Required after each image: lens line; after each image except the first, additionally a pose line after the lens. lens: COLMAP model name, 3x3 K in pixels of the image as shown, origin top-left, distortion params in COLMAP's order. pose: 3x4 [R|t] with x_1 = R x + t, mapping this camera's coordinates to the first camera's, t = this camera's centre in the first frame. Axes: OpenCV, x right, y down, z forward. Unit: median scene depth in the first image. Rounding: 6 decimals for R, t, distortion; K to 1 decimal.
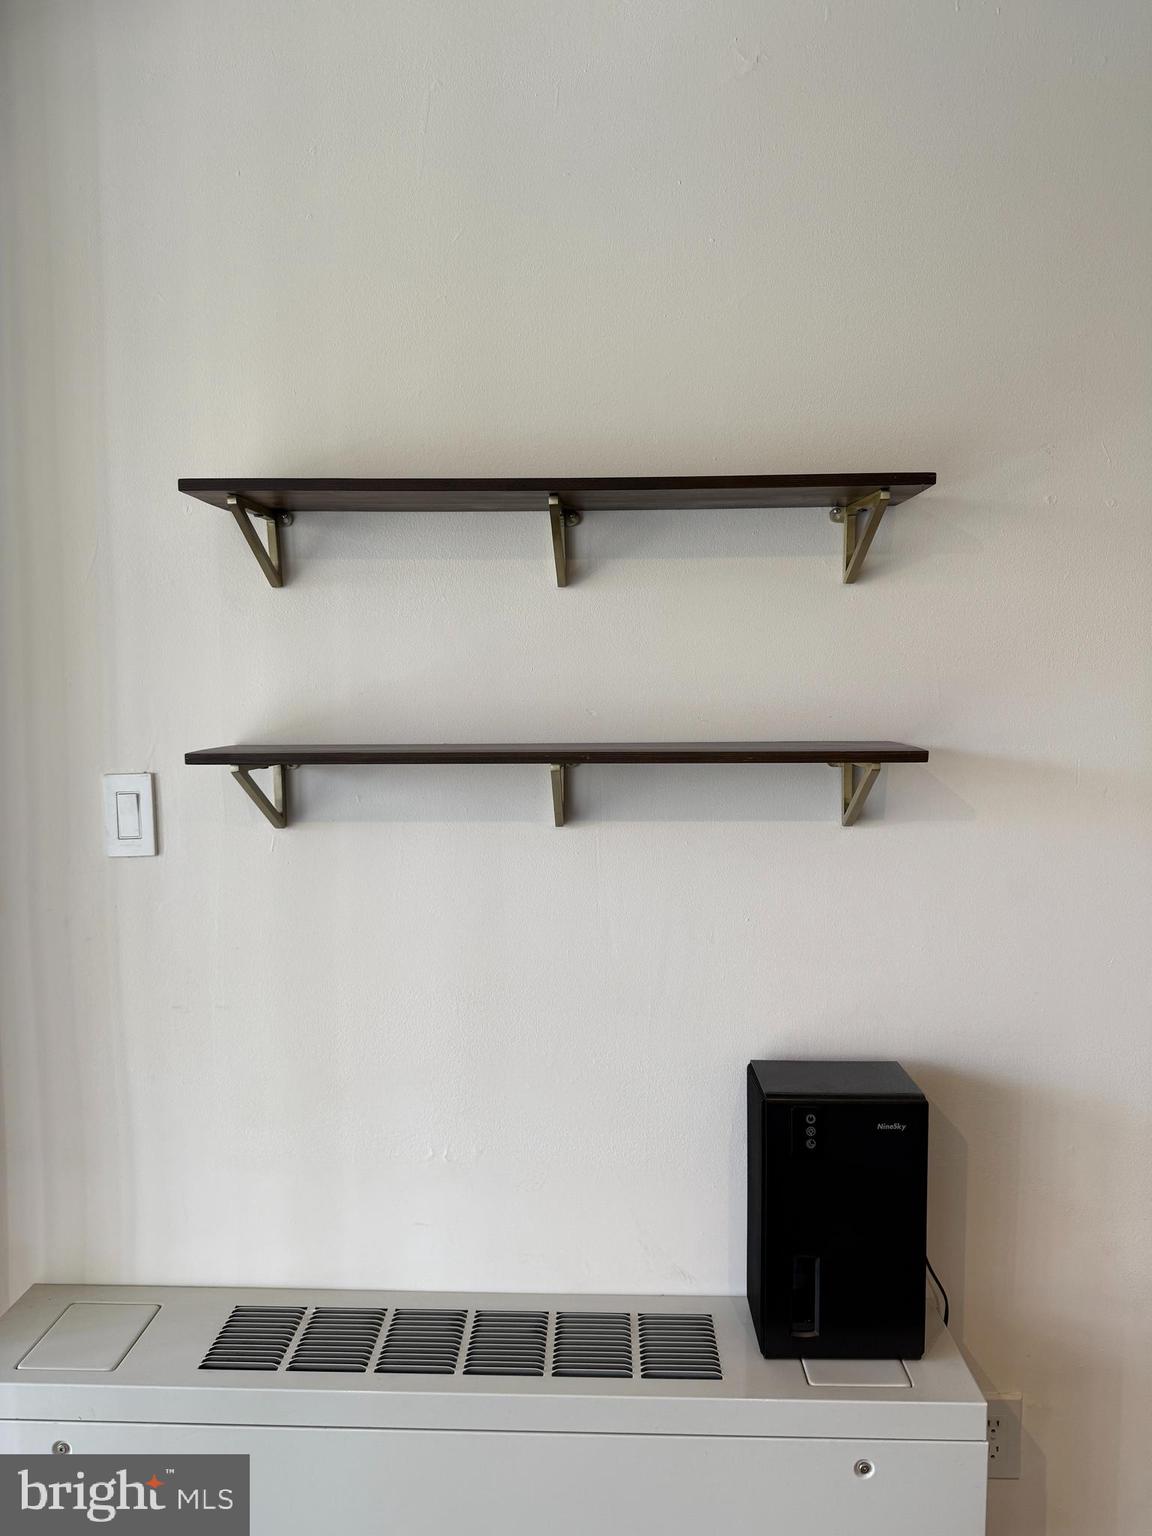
lens RADIAL K [[1205.9, 0, 578.2], [0, 1205.9, 775.8], [0, 0, 1]] dist [0.000574, -0.000612]
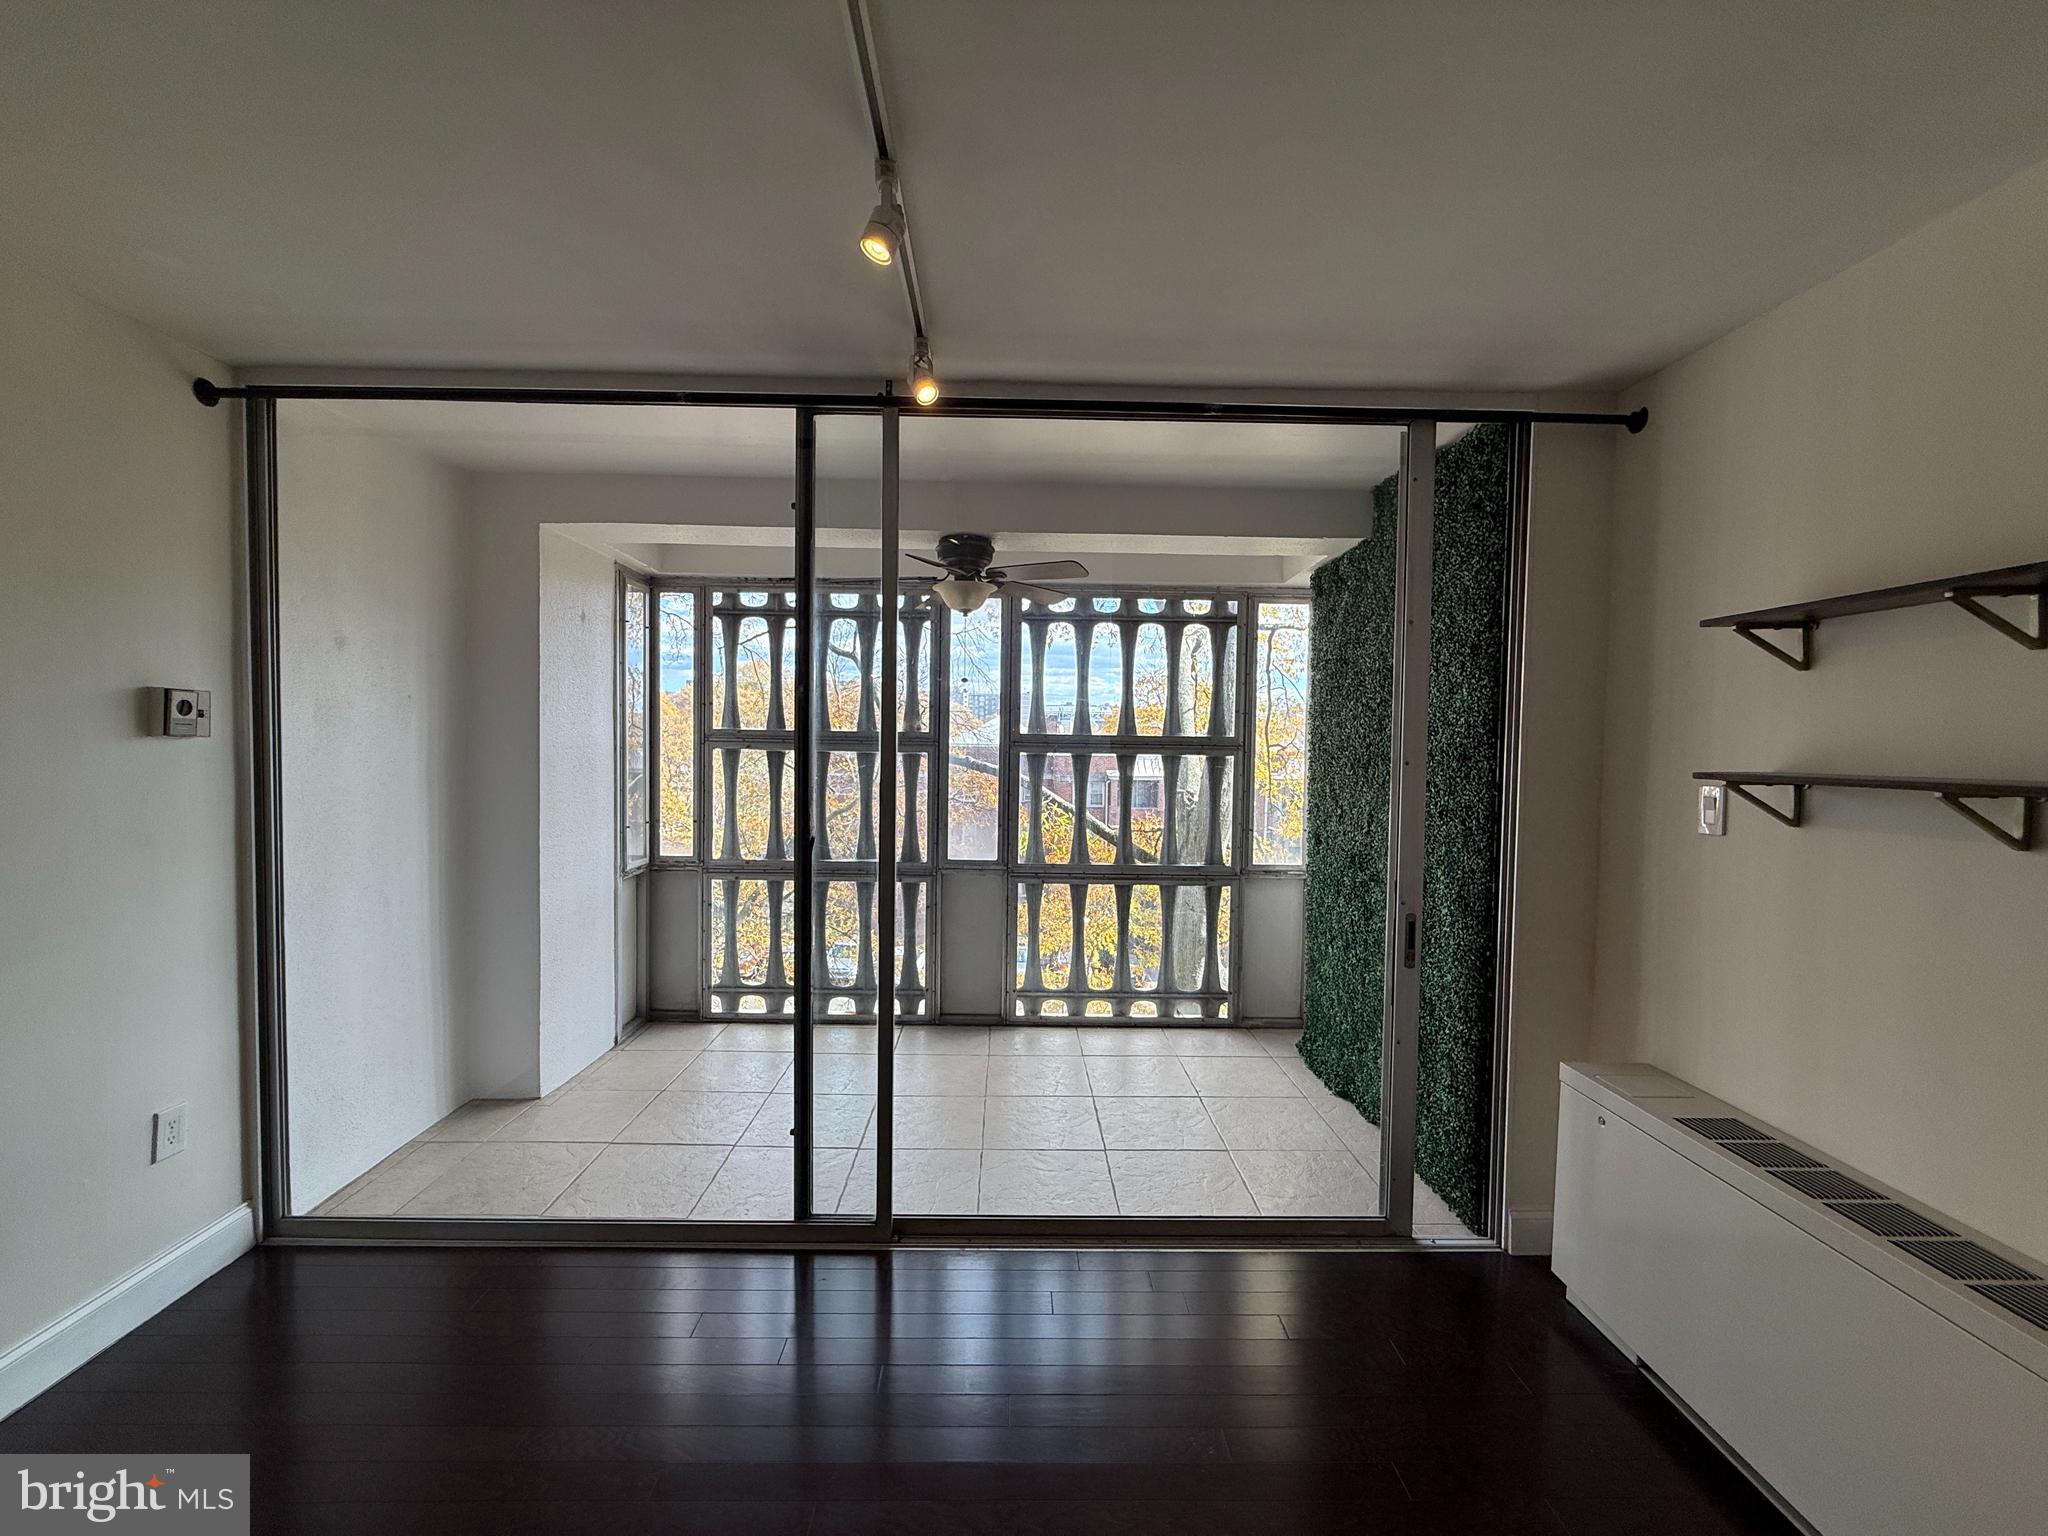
lens RADIAL K [[814.8, 0, 1009.7], [0, 814.8, 776.3], [0, 0, 1]] dist [0.000183, 0.000403]
pose [[0.022283, 0.041259, -0.998900, 0.777952], [-0.068346, 0.996873, 0.039651, 0.005783], [0.997413, 0.067387, 0.025034, -0.033651]]
